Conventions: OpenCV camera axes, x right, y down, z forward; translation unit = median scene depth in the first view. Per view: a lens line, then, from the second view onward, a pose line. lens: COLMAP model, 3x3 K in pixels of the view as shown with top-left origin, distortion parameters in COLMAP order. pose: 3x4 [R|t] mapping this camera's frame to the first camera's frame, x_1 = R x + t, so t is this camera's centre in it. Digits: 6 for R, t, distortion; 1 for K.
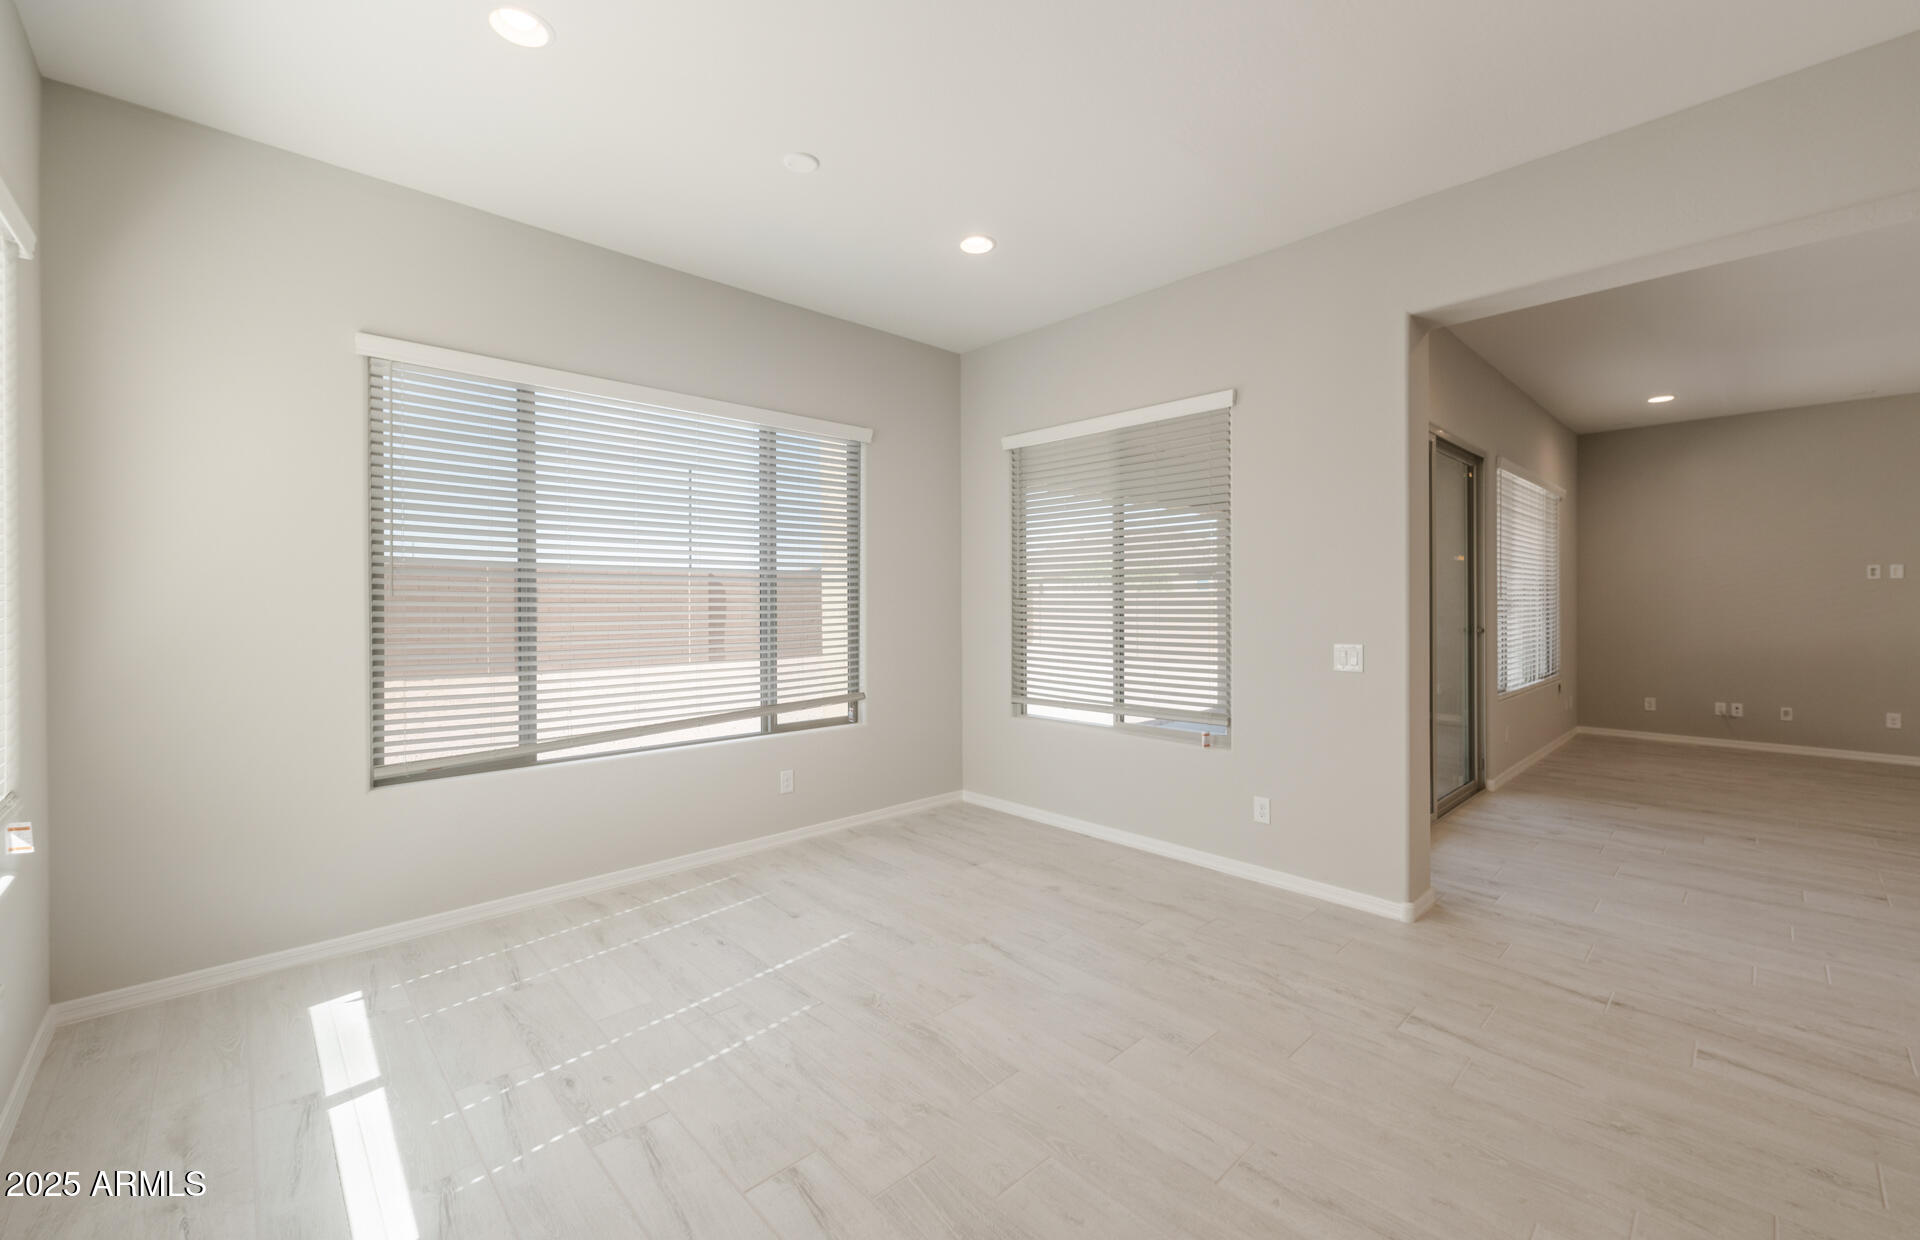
lens RADIAL K [[772.5, 0, 962.5], [0, 772.5, 628.7], [0, 0, 1]] dist [-0.002261, 0.000199]
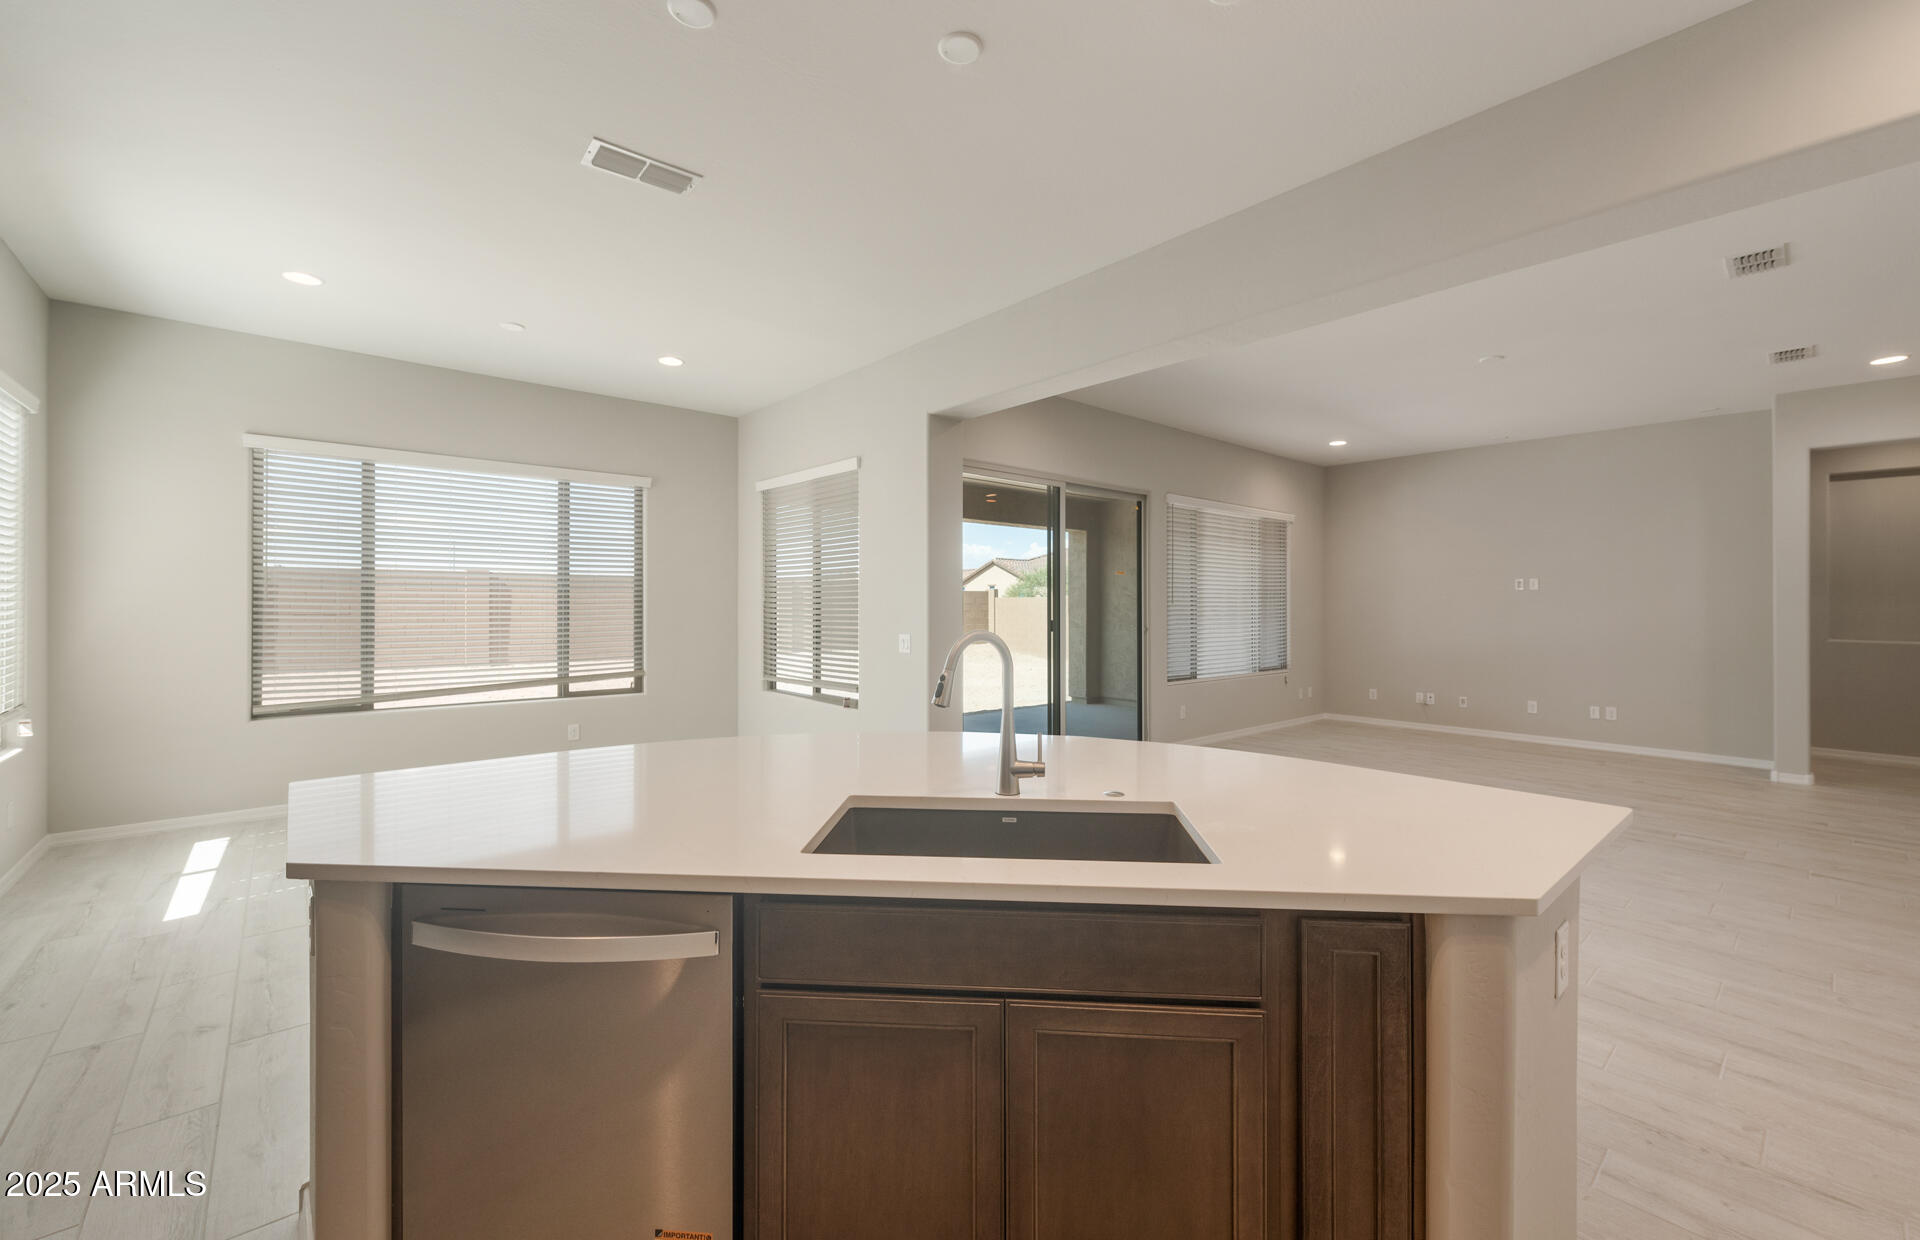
lens RADIAL K [[772.5, 0, 973.5], [0, 772.5, 630.1], [0, 0, 1]] dist [-0.002261, 0.000199]
pose [[0.999059, 0.007540, -0.042712, 0.552592], [-0.007645, 0.999968, -0.002296, 0.010687], [0.042693, 0.002620, 0.999085, -0.368670]]
